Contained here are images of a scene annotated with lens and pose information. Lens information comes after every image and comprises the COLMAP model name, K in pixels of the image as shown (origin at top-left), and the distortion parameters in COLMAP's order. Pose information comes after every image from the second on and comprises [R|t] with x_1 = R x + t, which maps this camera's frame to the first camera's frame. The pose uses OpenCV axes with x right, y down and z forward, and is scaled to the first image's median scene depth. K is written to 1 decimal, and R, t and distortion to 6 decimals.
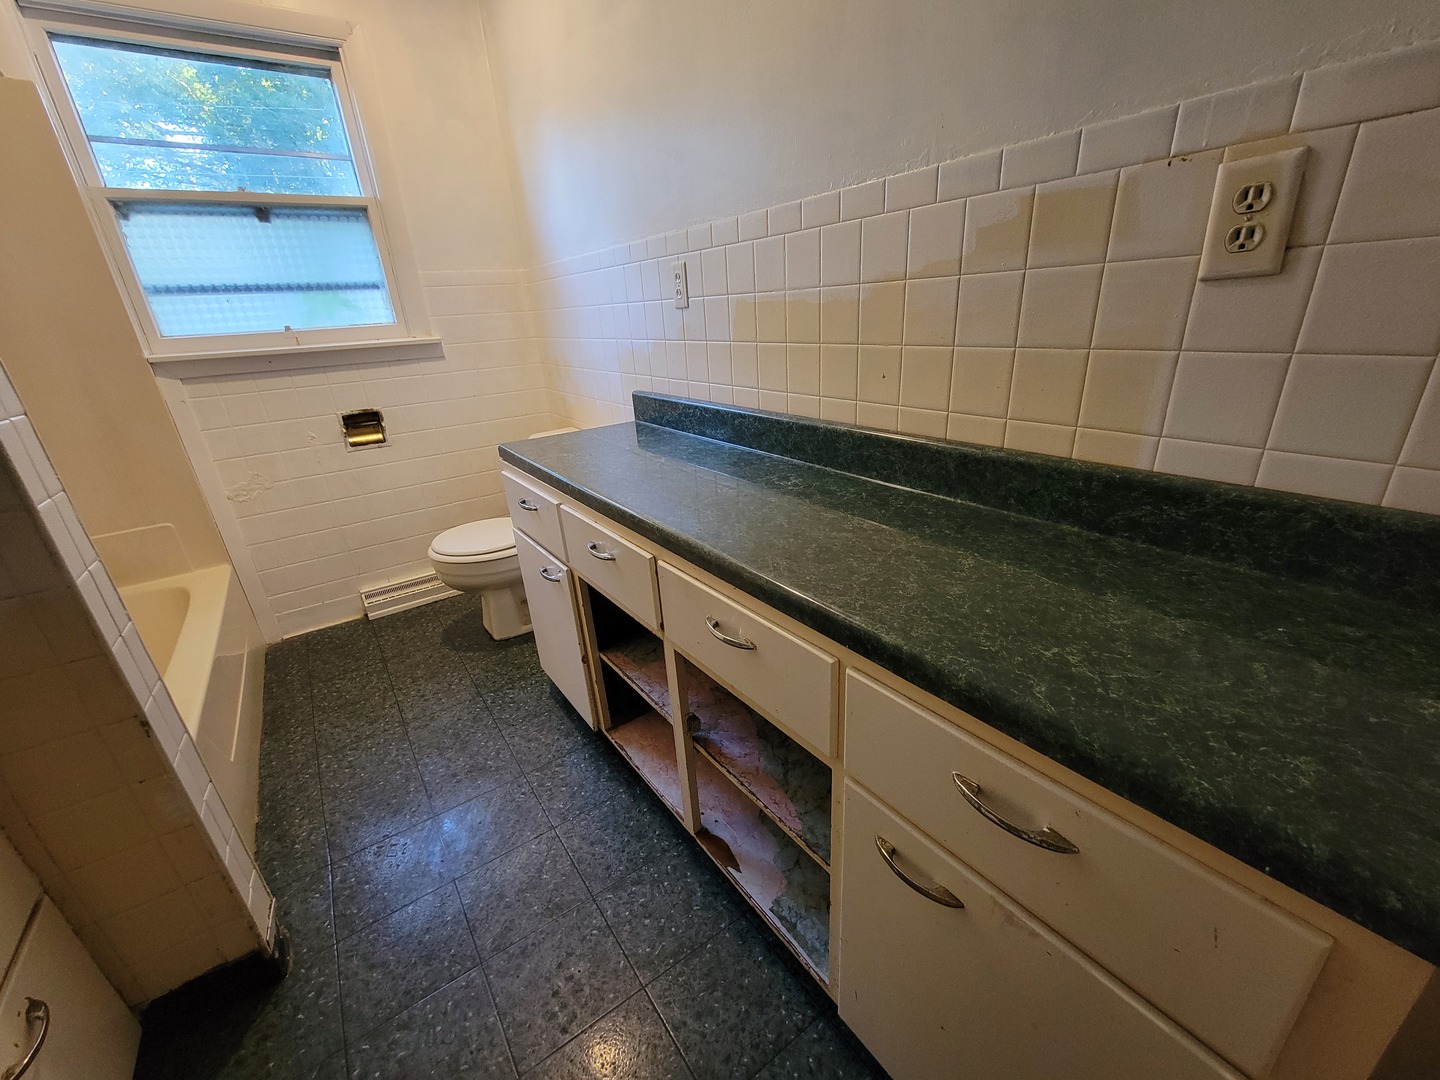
lens RADIAL K [[589.2, 0, 731.0], [0, 589.2, 552.3], [0, 0, 1]] dist [0.000065, -0.002173]
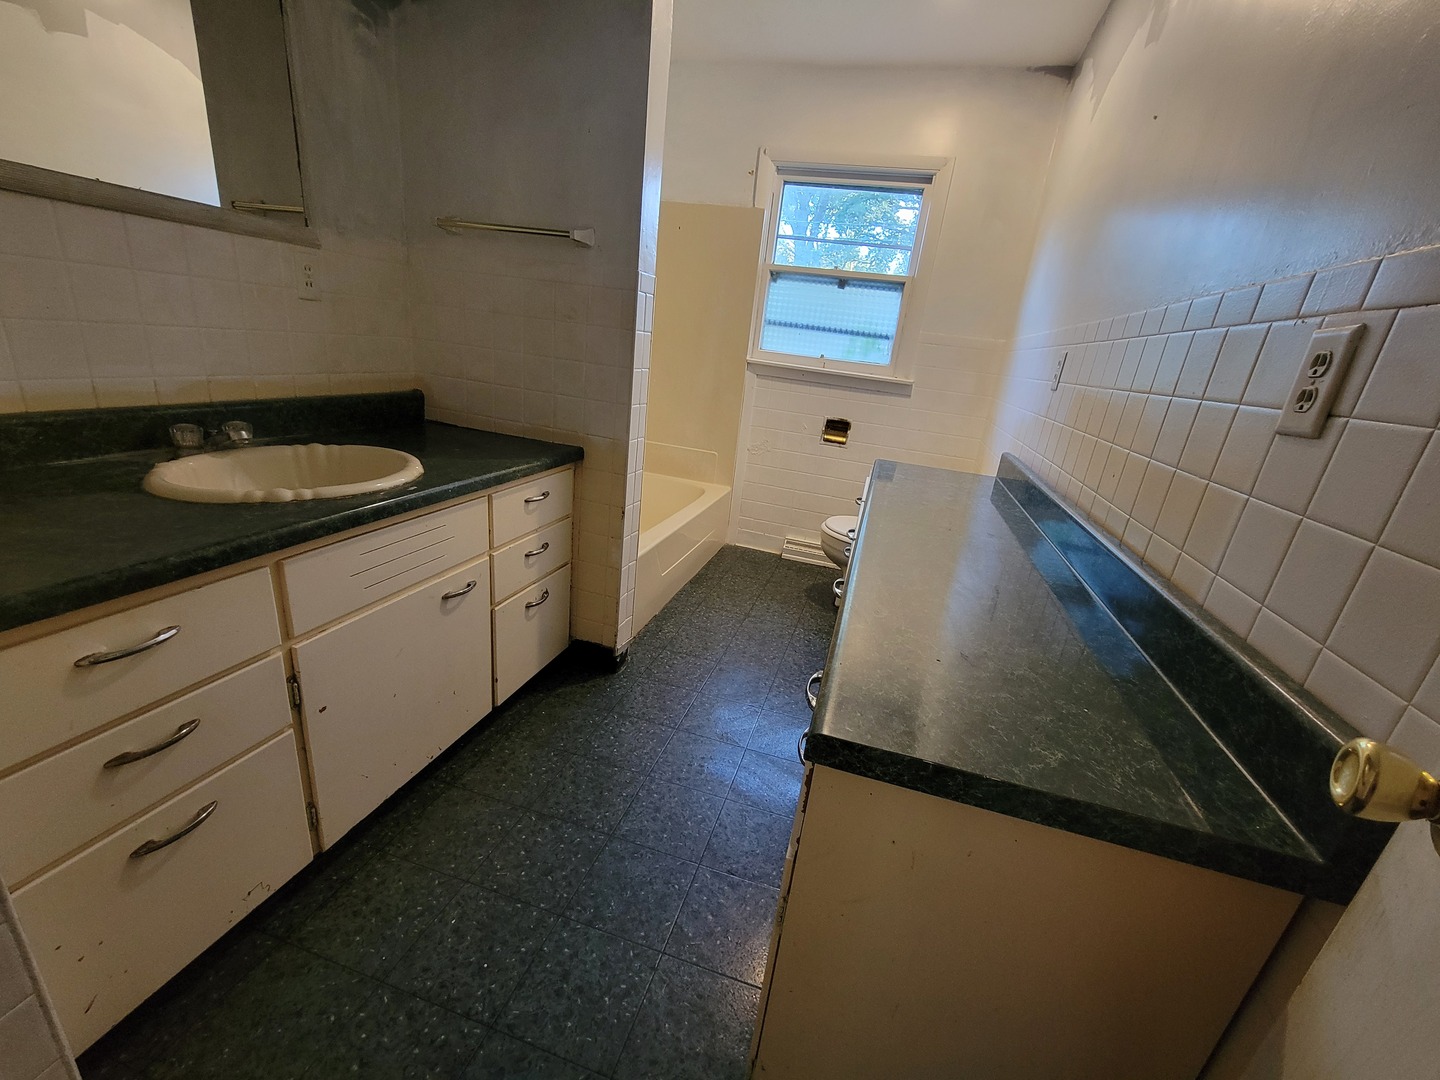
lens RADIAL K [[589.2, 0, 731.0], [0, 589.2, 552.3], [0, 0, 1]] dist [0.000065, -0.002173]
pose [[0.611585, 0.379242, -0.694362, 0.373379], [-0.435370, 0.894122, 0.104878, 0.010639], [0.660618, 0.238162, 0.711943, -0.113615]]
